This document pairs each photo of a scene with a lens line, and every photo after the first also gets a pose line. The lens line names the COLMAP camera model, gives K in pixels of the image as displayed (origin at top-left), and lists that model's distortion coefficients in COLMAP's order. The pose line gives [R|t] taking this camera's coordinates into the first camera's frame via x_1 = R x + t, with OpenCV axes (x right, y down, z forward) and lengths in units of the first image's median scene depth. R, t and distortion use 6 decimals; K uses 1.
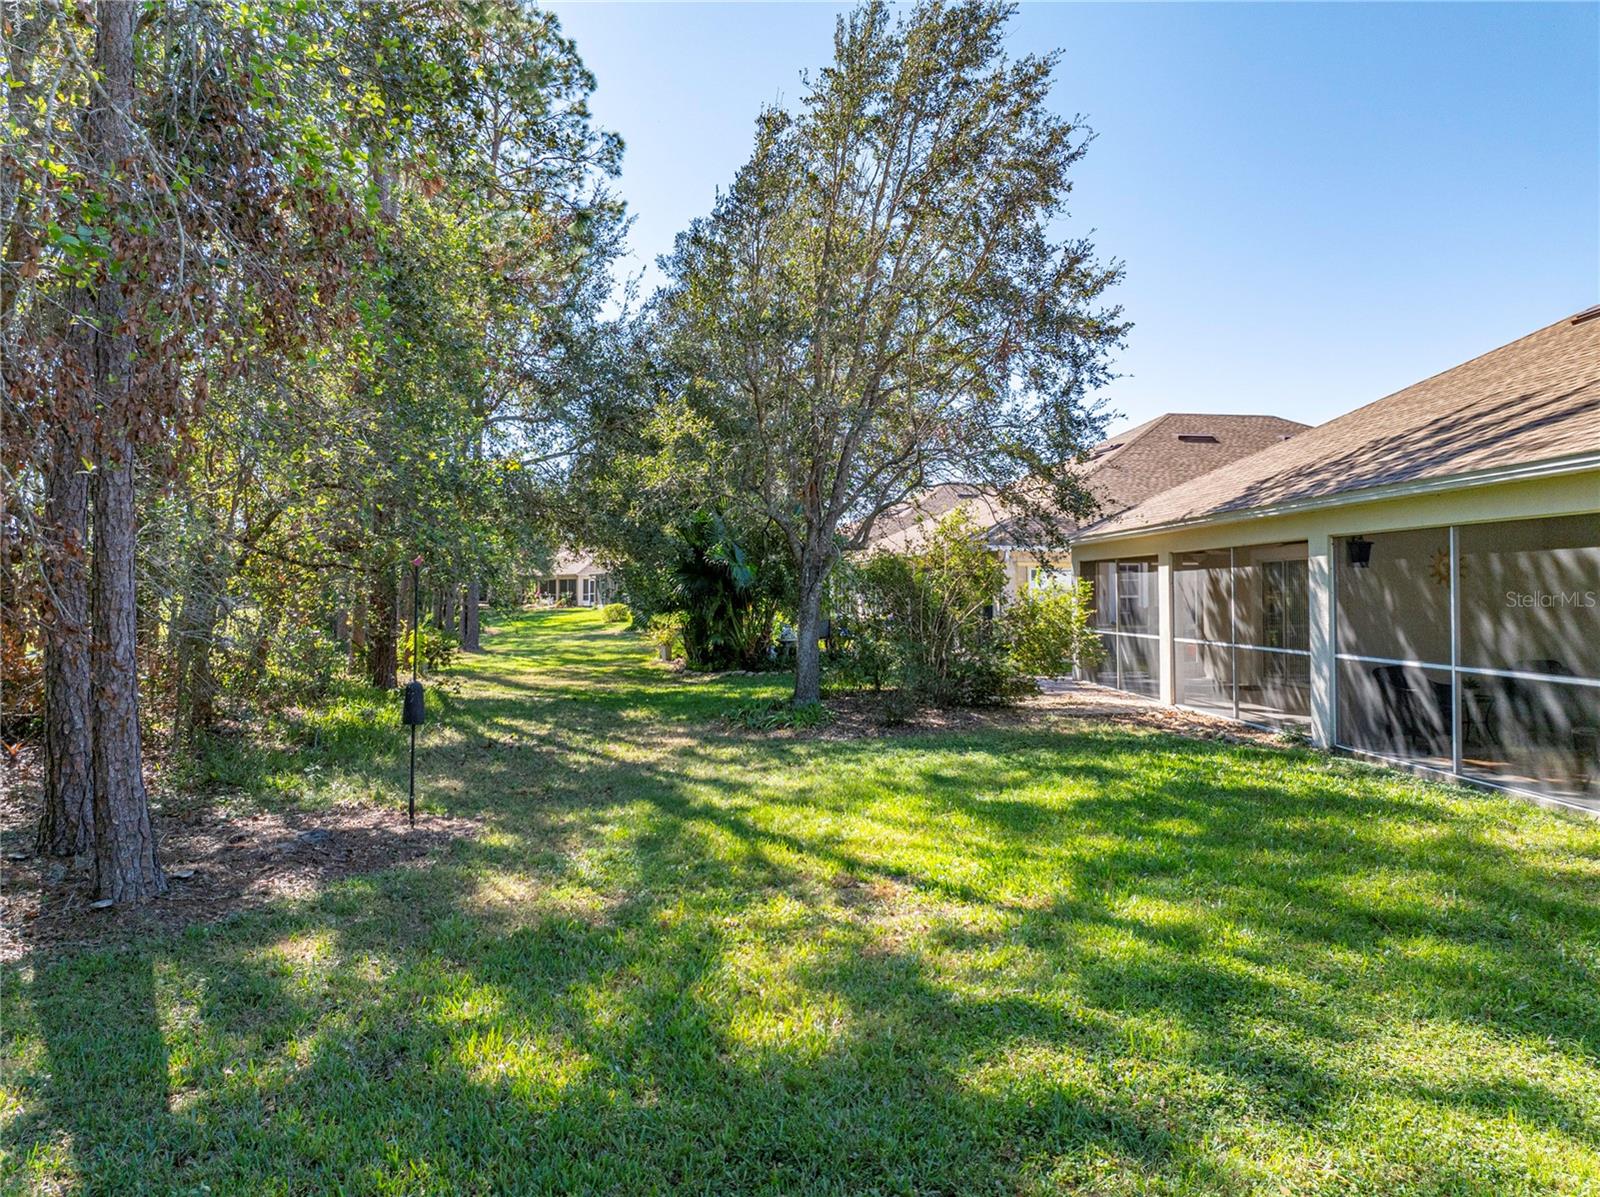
lens RADIAL K [[1122.5, 0, 800.0], [0, 1122.5, 598.5], [0, 0, 1]] dist [-0.035876, 0.022453]
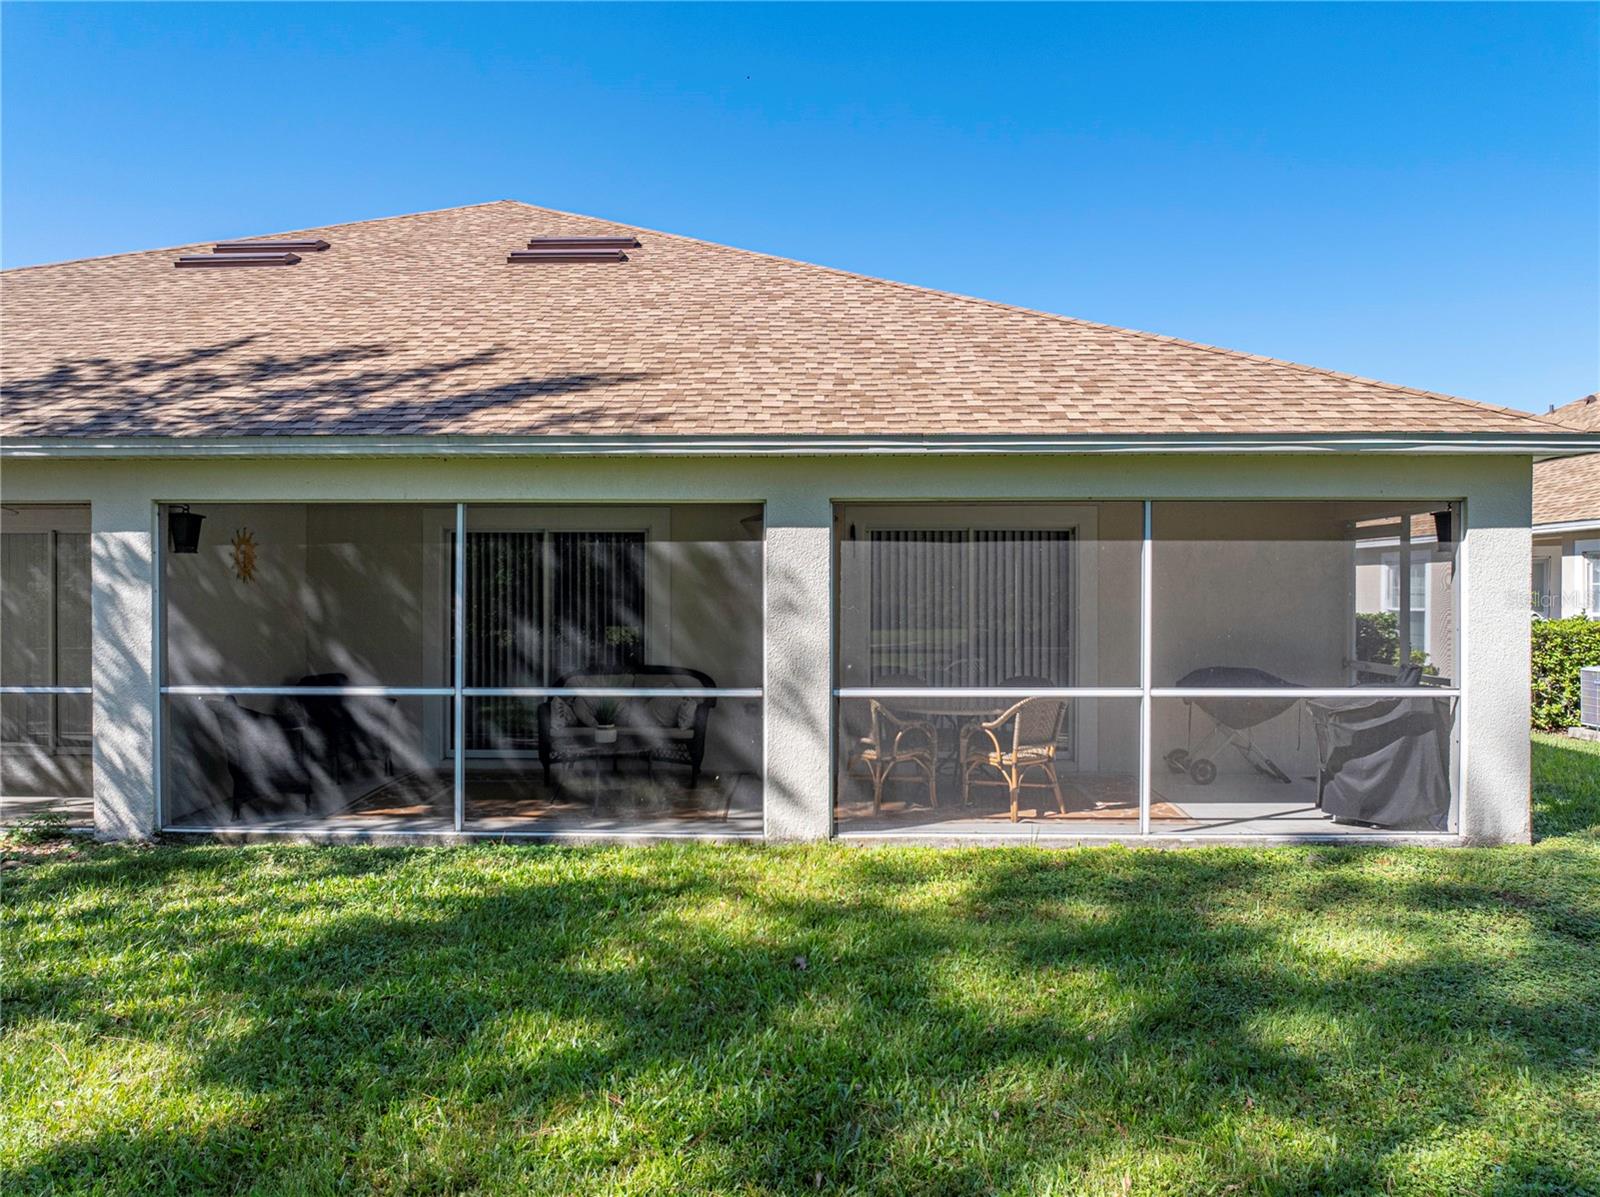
lens RADIAL K [[1122.5, 0, 800.0], [0, 1122.5, 598.5], [0, 0, 1]] dist [-0.035876, 0.022453]
pose [[0.093883, -0.017351, 0.995432, -0.124480], [0.005732, 0.999841, 0.016888, -0.010314], [-0.995567, 0.004120, 0.093967, 0.613615]]
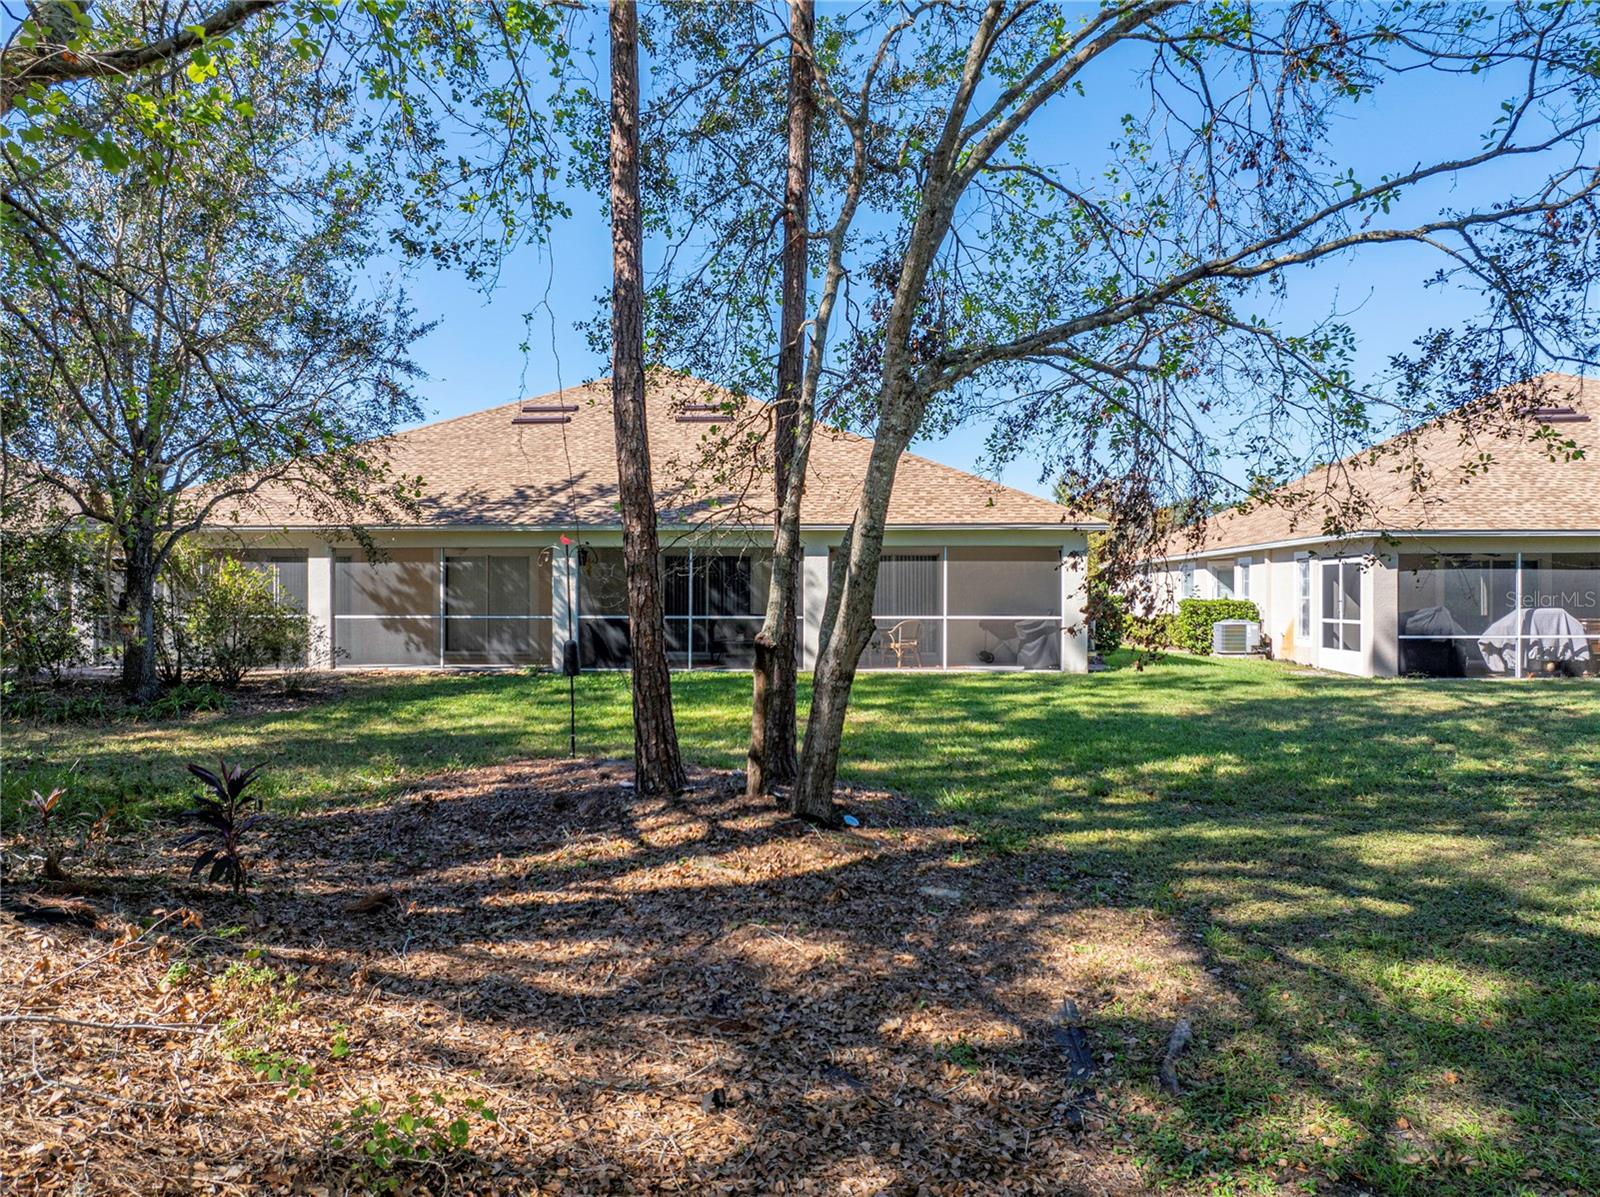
lens RADIAL K [[1122.5, 0, 800.0], [0, 1122.5, 598.5], [0, 0, 1]] dist [-0.035876, 0.022453]
pose [[0.101684, -0.018597, 0.994643, -1.262670], [0.005525, 0.999820, 0.018129, -0.006377], [-0.994801, 0.003652, 0.101769, 0.519484]]
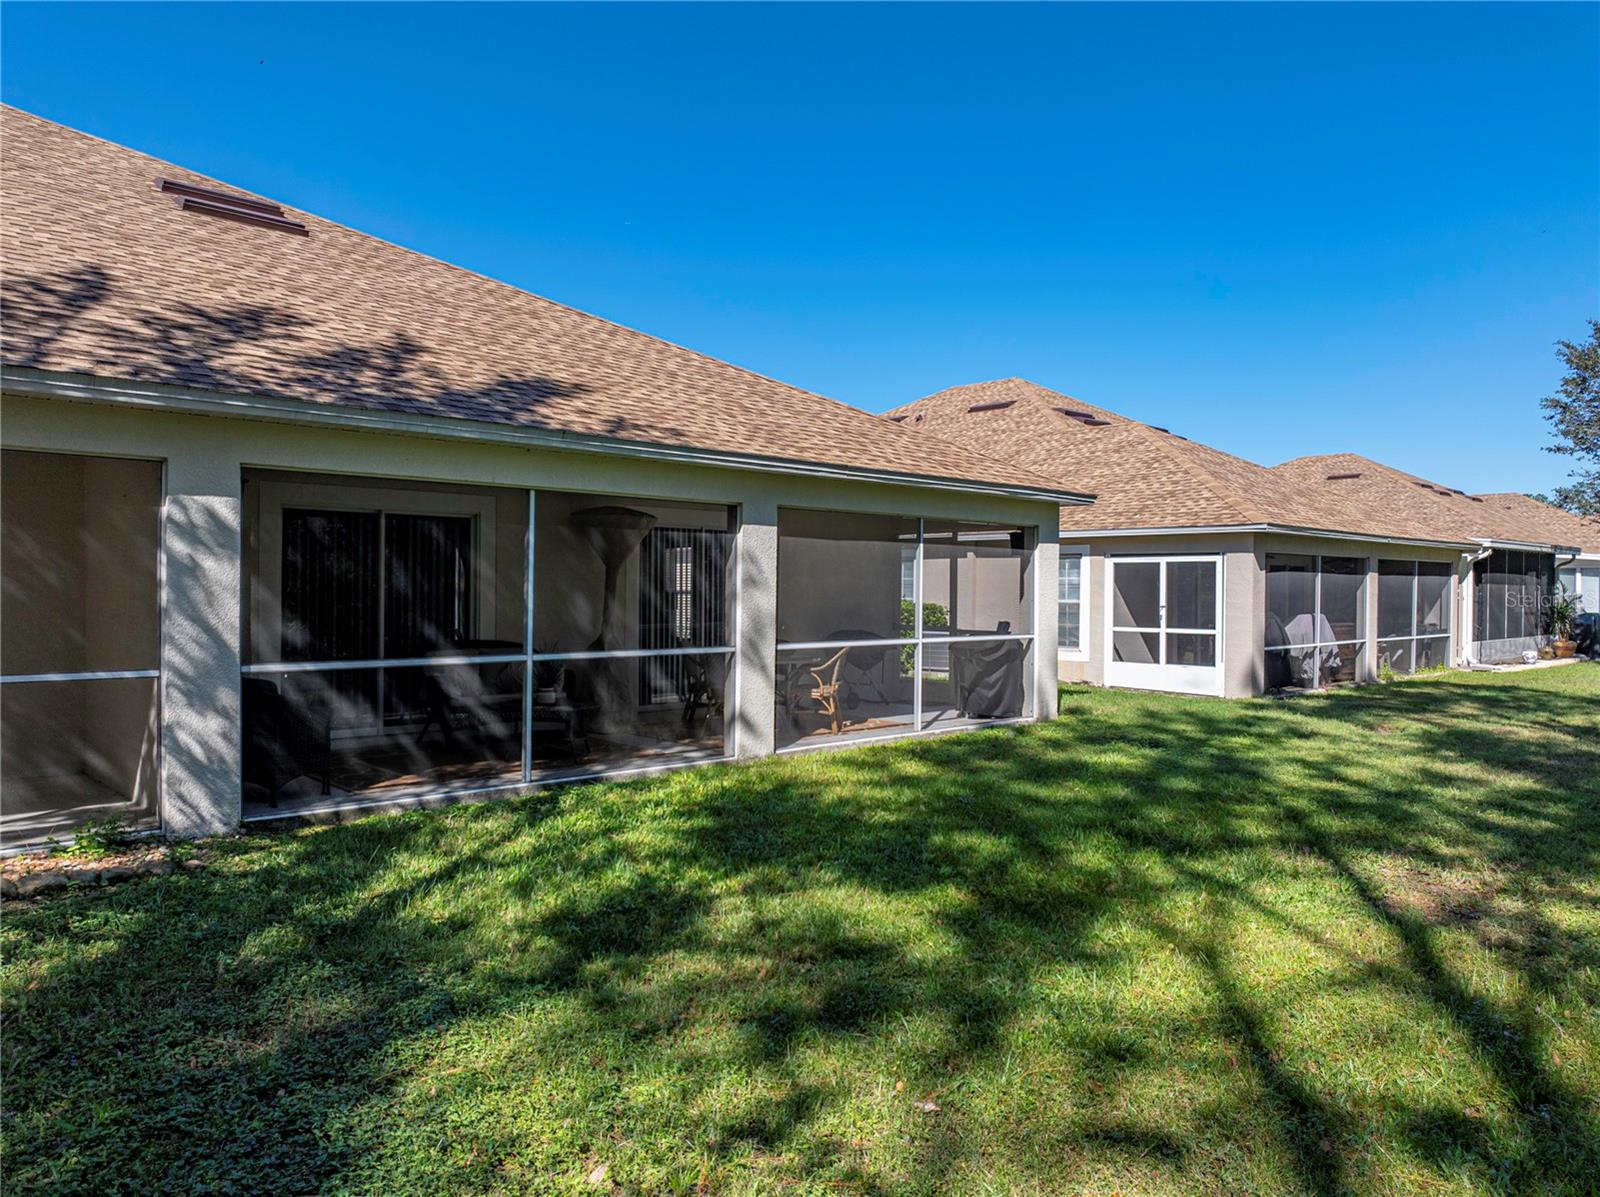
lens RADIAL K [[1122.5, 0, 800.0], [0, 1122.5, 598.5], [0, 0, 1]] dist [-0.035876, 0.022453]
pose [[-0.641081, -0.019009, 0.767237, -0.169720], [-0.007334, 0.999799, 0.018643, 0.000581], [-0.767438, 0.006325, -0.641092, 1.223175]]
